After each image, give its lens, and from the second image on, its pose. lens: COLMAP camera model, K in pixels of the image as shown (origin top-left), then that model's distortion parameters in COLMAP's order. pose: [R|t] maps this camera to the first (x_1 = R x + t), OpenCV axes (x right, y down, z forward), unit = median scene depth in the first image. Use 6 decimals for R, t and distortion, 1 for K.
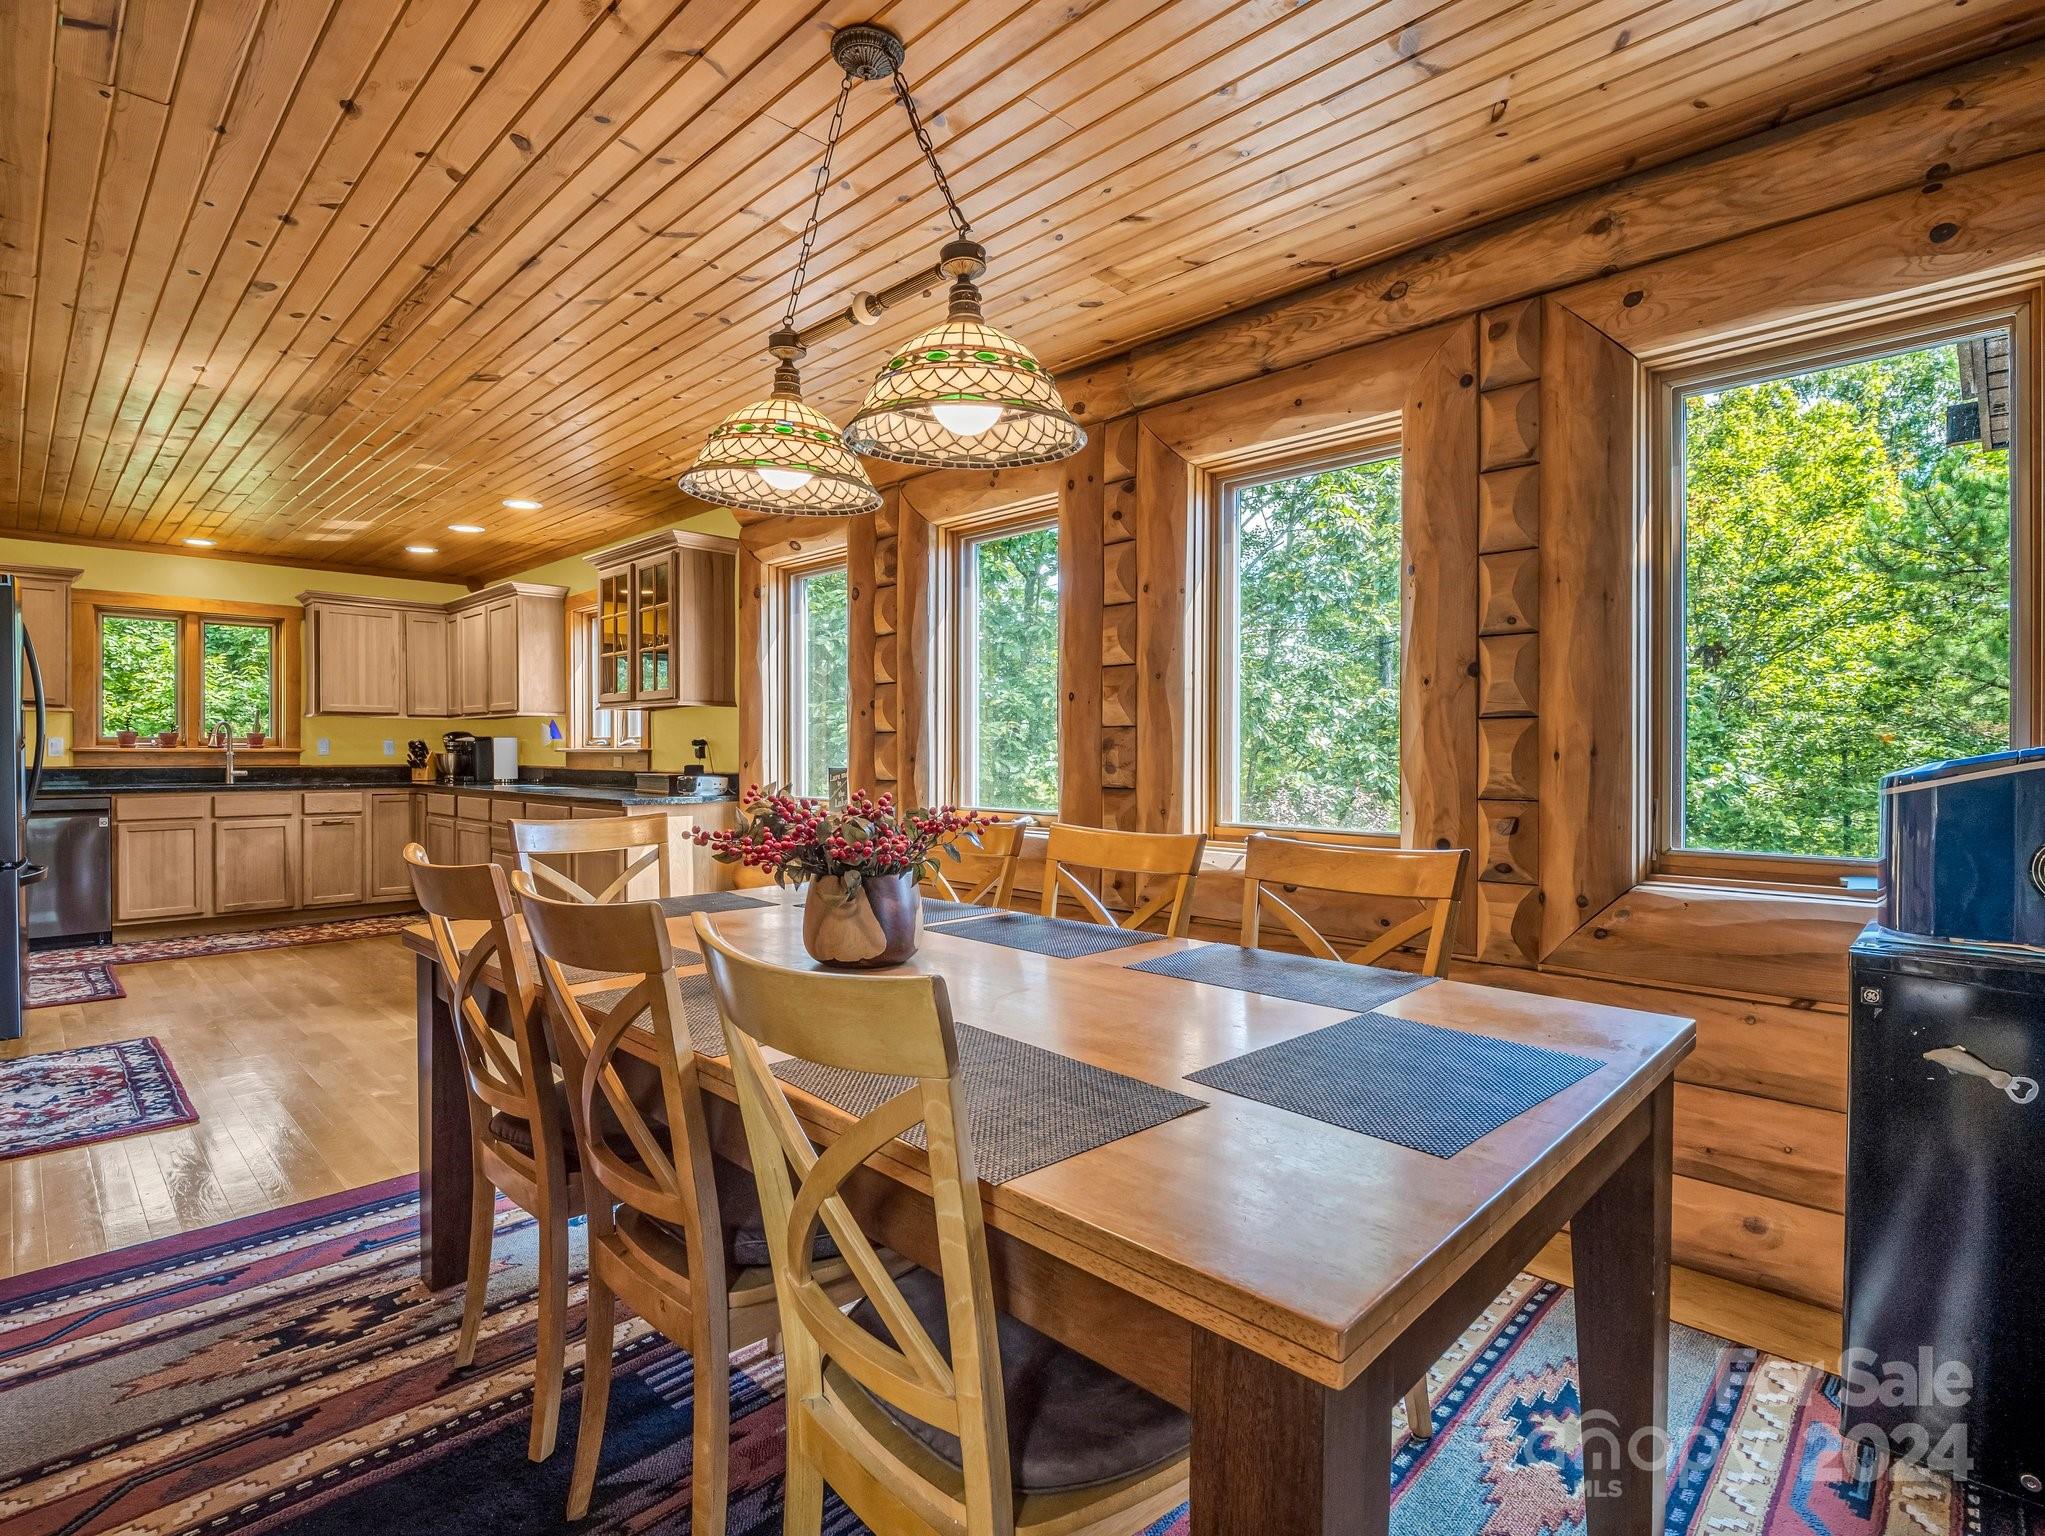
lens RADIAL K [[1020.7, 0, 970.2], [0, 1020.7, 759.9], [0, 0, 1]] dist [-0.007498, -0.002068]
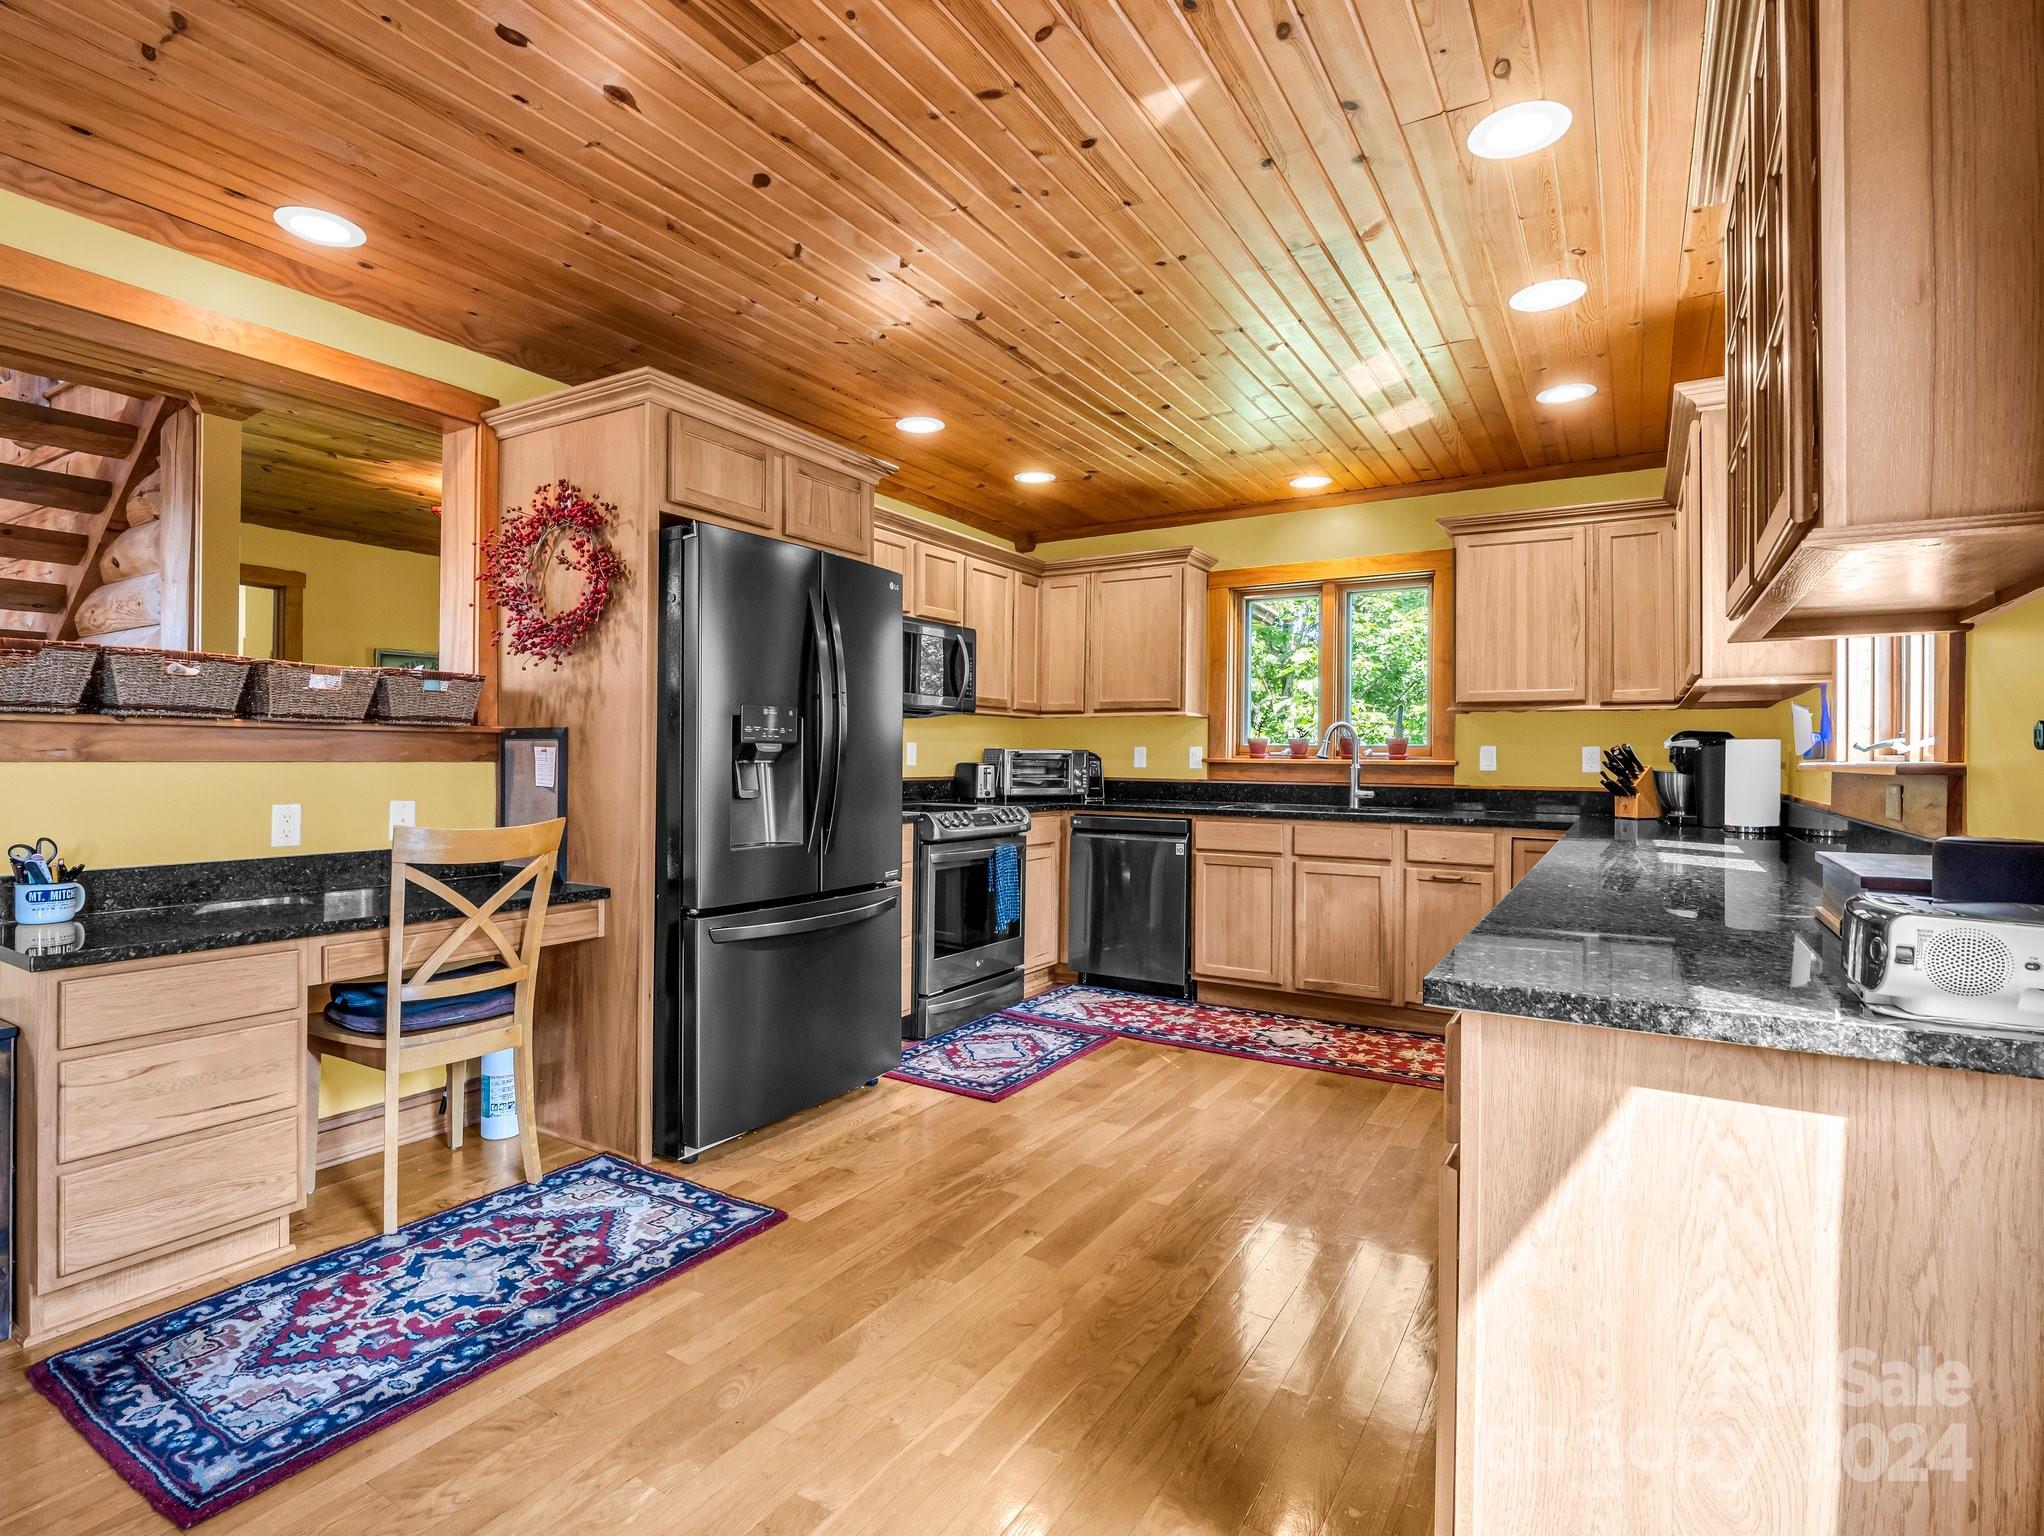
lens RADIAL K [[1020.2, 0, 1004.5], [0, 1020.2, 761.9], [0, 0, 1]] dist [-0.007498, -0.002068]
pose [[0.258996, 0.006369, -0.965857, -0.092842], [-0.017078, 0.999852, 0.002013, -0.006902], [0.965727, 0.015973, 0.259067, 0.570484]]
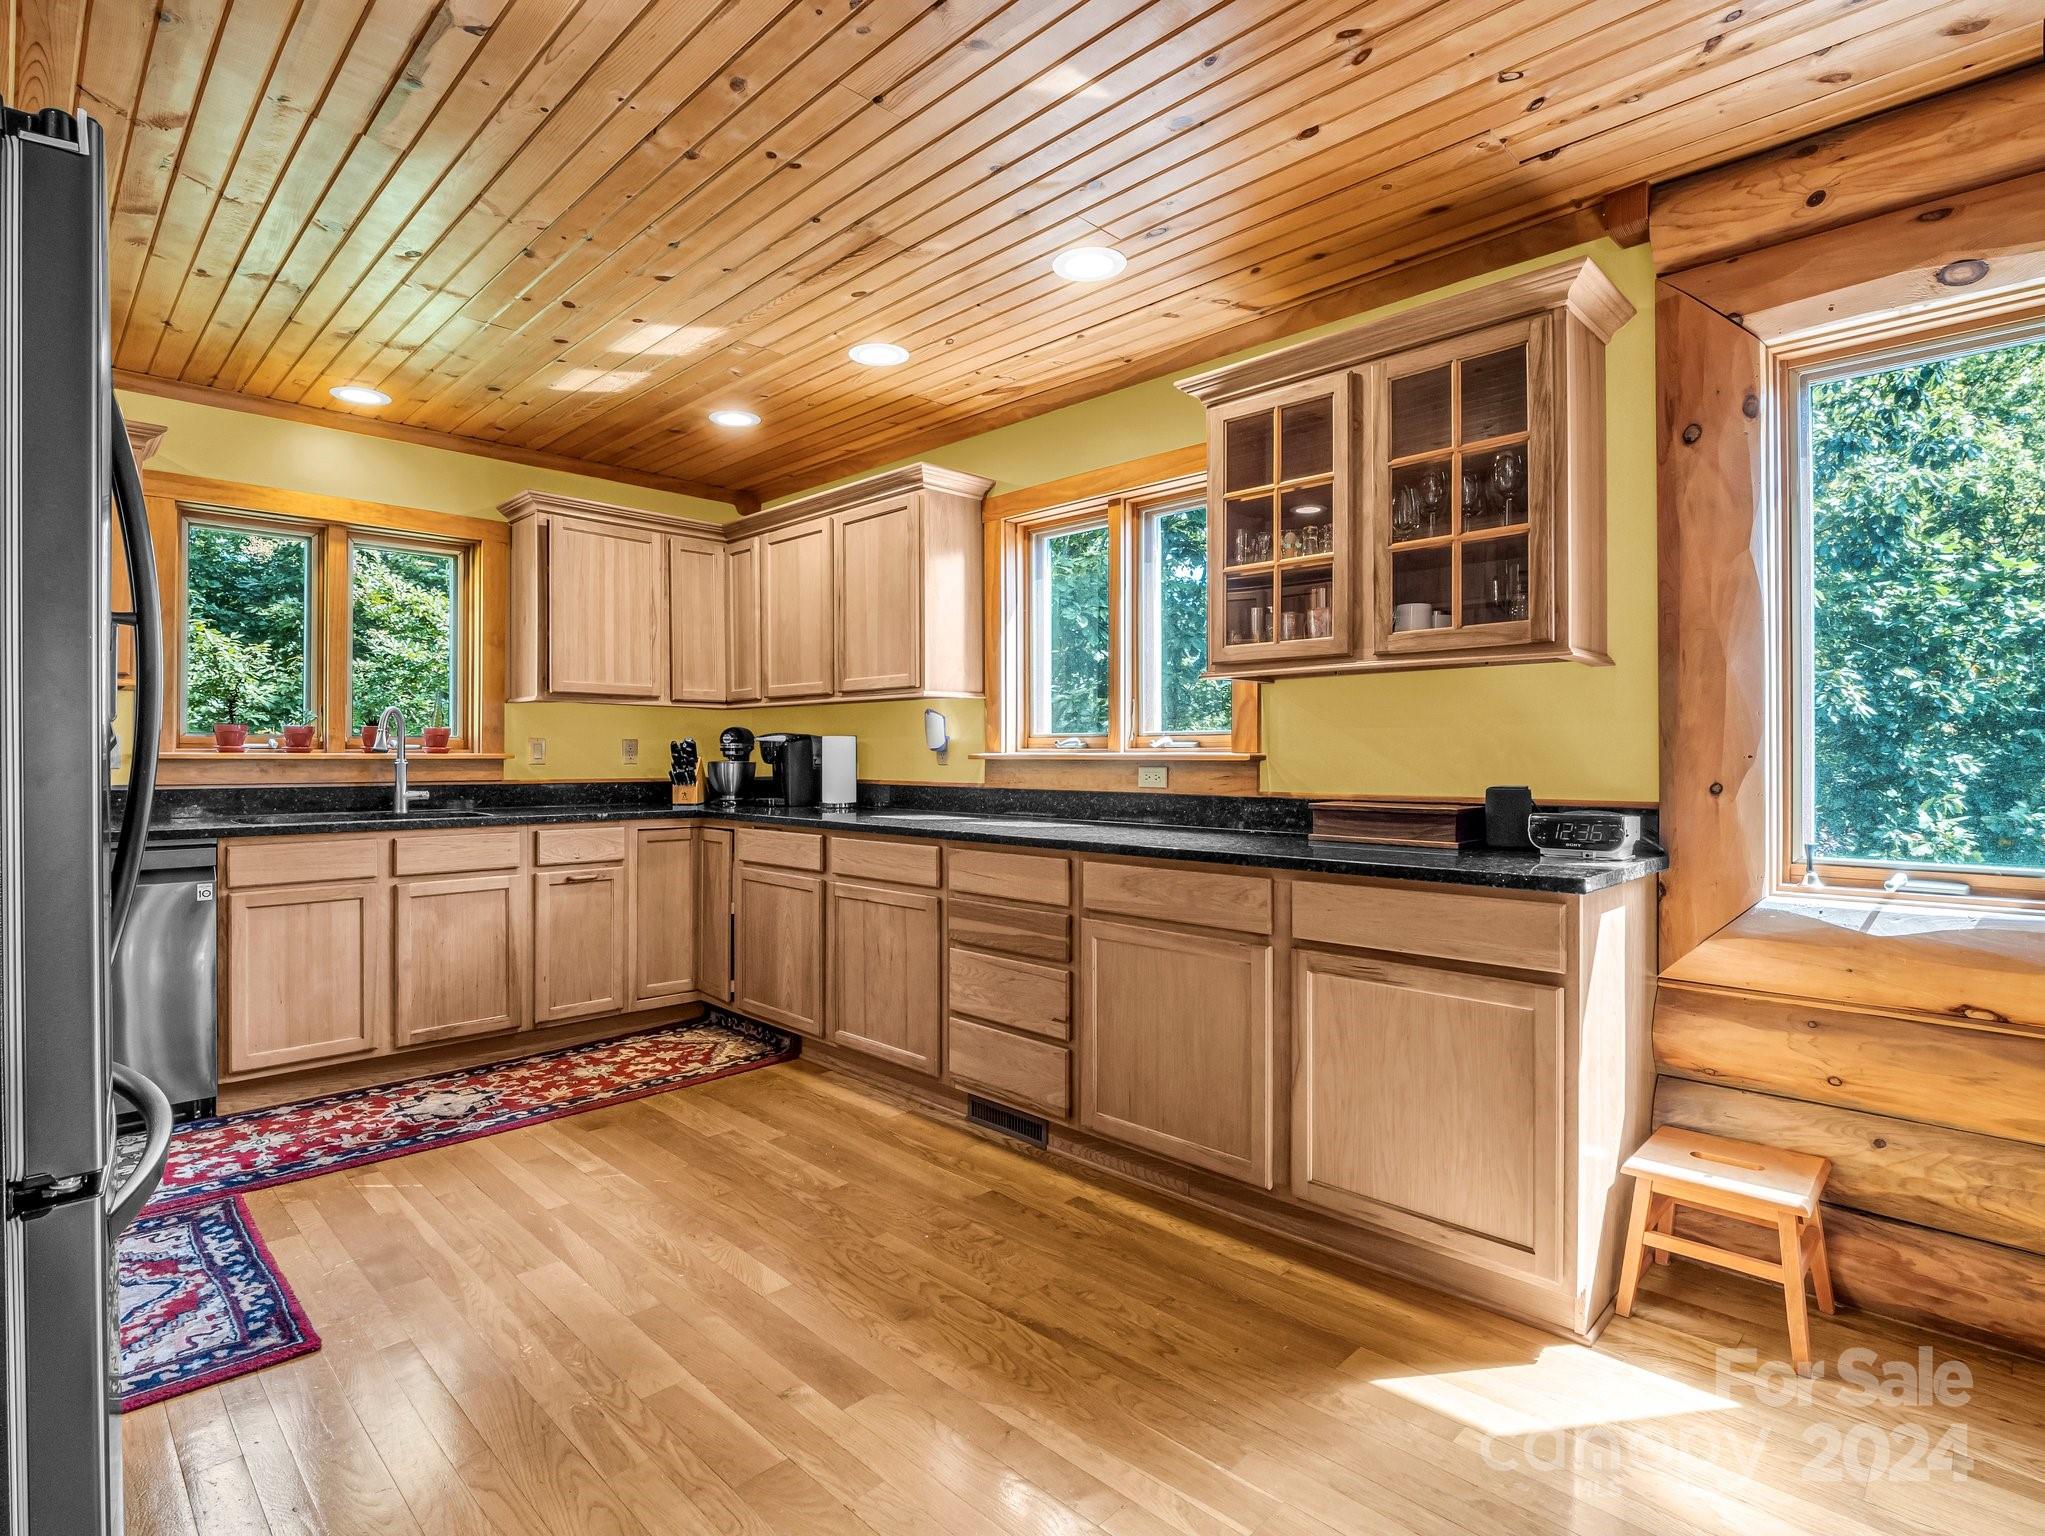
lens RADIAL K [[1020.7, 0, 1001.4], [0, 1020.7, 751.6], [0, 0, 1]] dist [-0.007498, -0.002068]
pose [[0.999761, -0.000191, 0.021867, -0.393483], [0.000499, 0.999901, -0.014076, -0.003782], [-0.021862, 0.014084, 0.999662, 0.401930]]
